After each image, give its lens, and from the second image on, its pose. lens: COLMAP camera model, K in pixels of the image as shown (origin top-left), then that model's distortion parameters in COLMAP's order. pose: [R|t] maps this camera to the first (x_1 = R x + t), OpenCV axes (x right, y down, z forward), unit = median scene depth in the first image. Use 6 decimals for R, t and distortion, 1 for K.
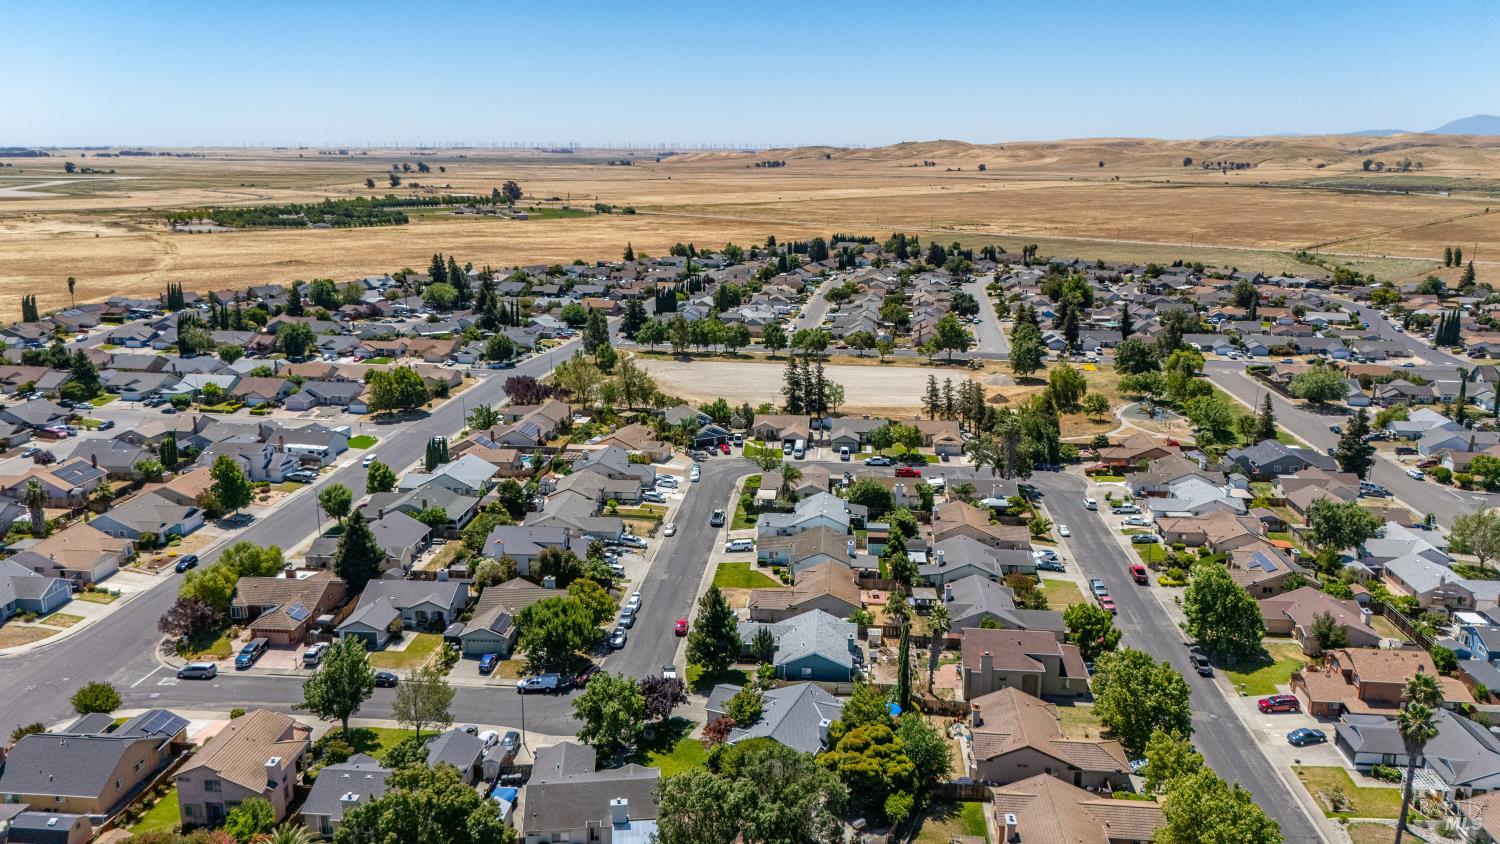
lens RADIAL K [[1101.8, 0, 751.1], [0, 1101.8, 424.0], [0, 0, 1]] dist [0.073489, -0.066816]
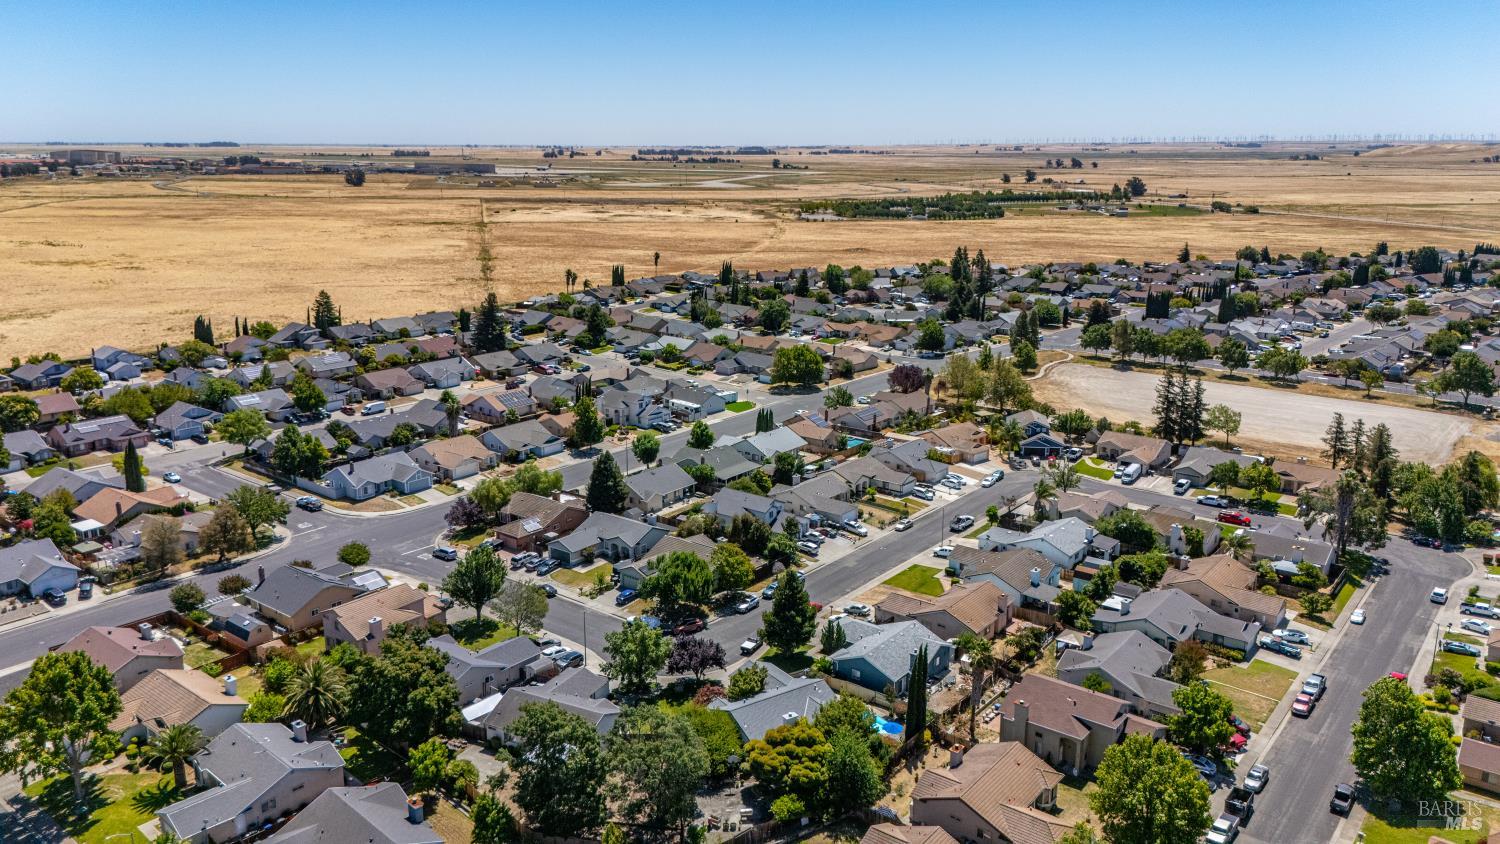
lens RADIAL K [[1101.8, 0, 756.4], [0, 1101.8, 425.1], [0, 0, 1]] dist [0.073489, -0.066816]
pose [[0.838410, 0.133752, -0.528374, 0.238624], [-0.131252, 0.990440, 0.042451, -0.013723], [0.529000, 0.033759, 0.847950, 0.053582]]
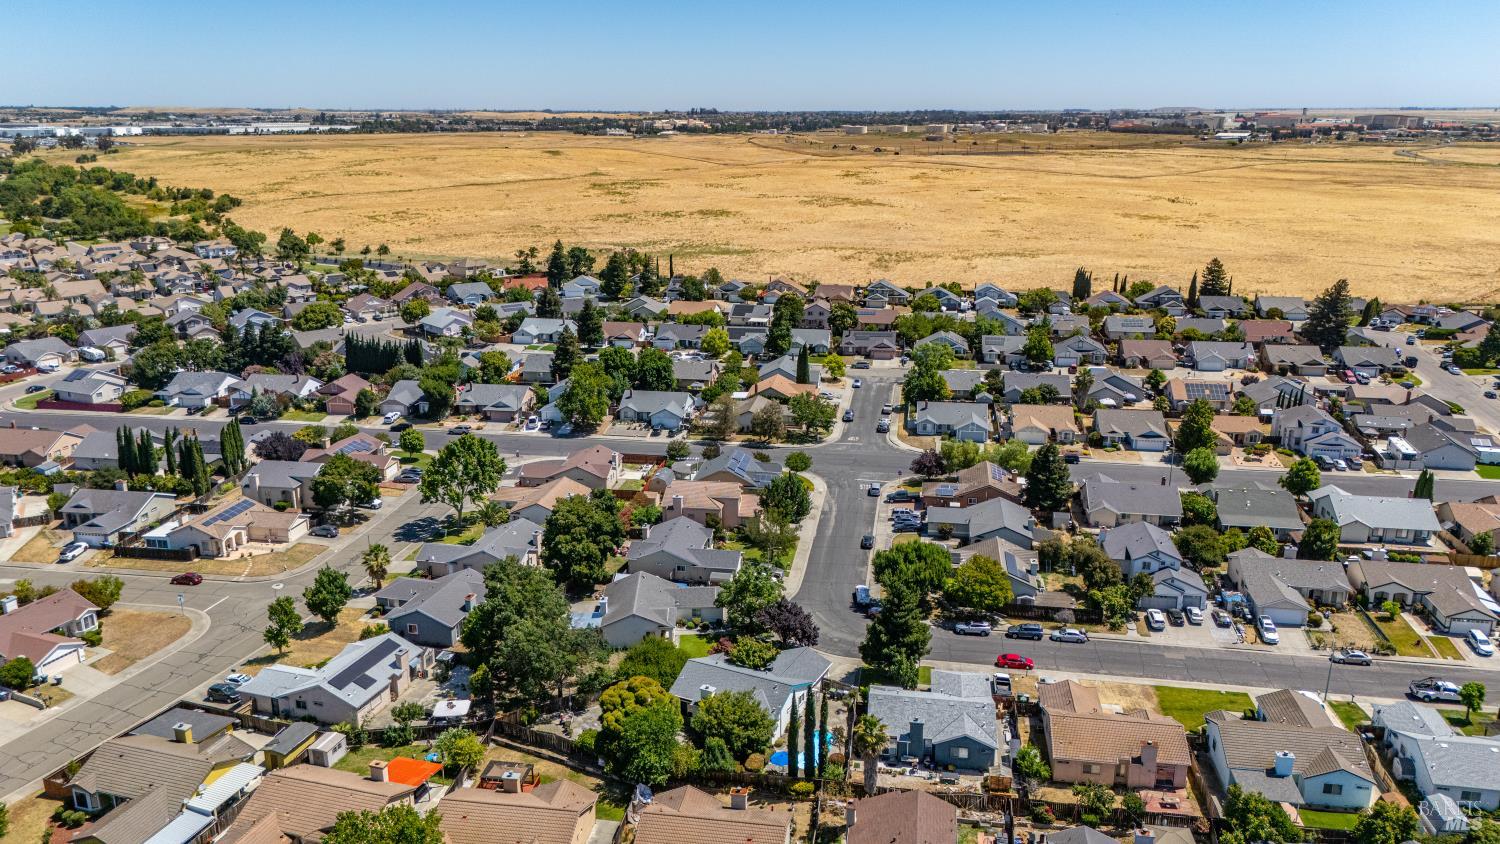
lens RADIAL K [[1101.8, 0, 754.7], [0, 1101.8, 424.7], [0, 0, 1]] dist [0.073489, -0.066816]
pose [[-0.070345, 0.272160, -0.959677, 0.421842], [-0.239753, 0.929246, 0.281105, -0.106038], [0.968282, 0.249860, -0.000117, 0.433906]]
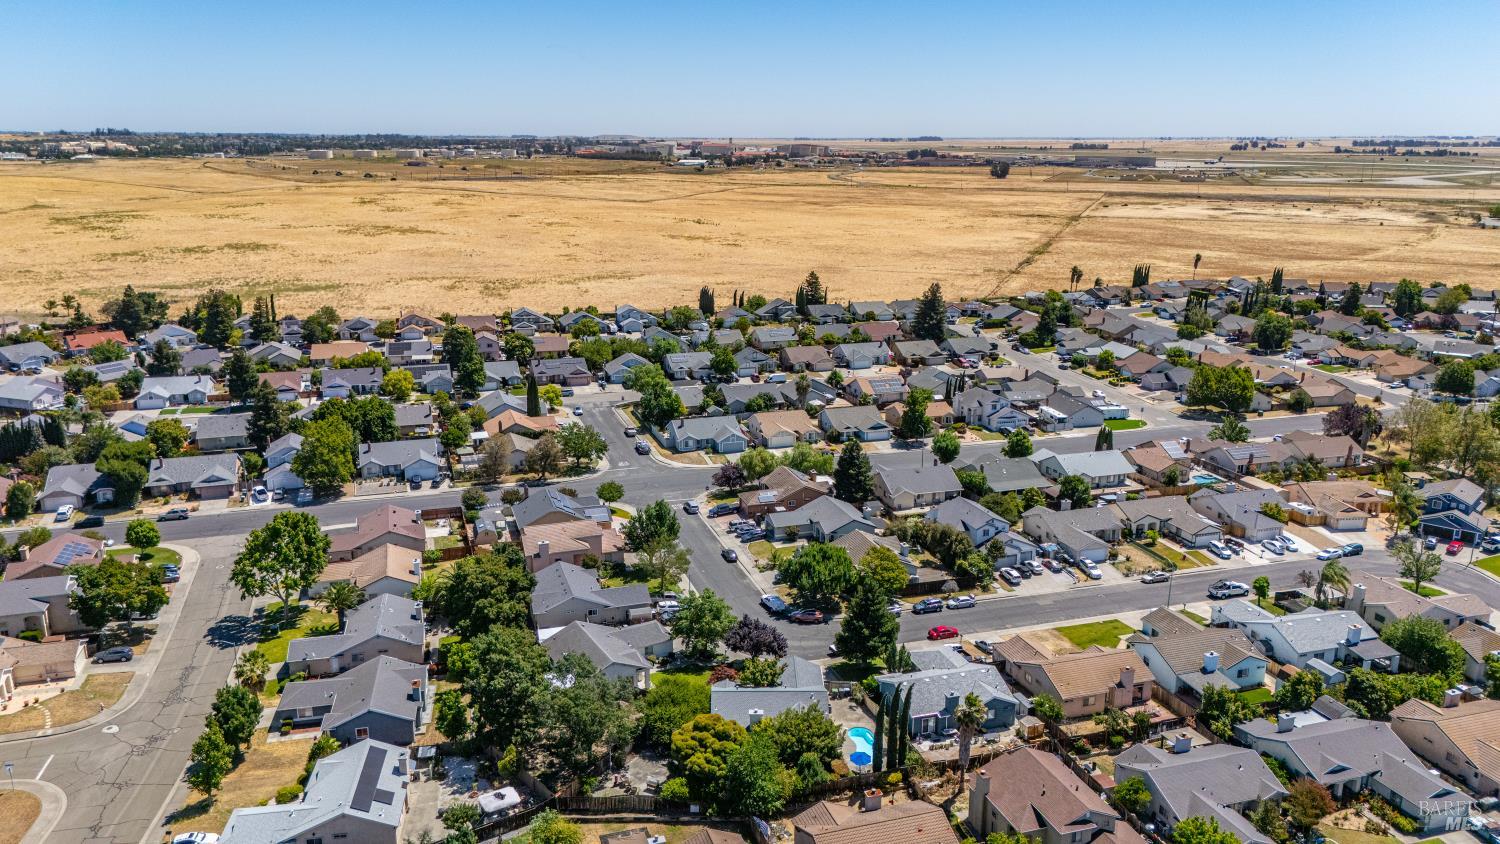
lens RADIAL K [[1101.8, 0, 752.9], [0, 1101.8, 427.0], [0, 0, 1]] dist [0.073489, -0.066816]
pose [[0.393073, 0.234360, -0.889139, 0.396907], [-0.224311, 0.962200, 0.154453, -0.058871], [0.891728, 0.138732, 0.430784, 0.234190]]
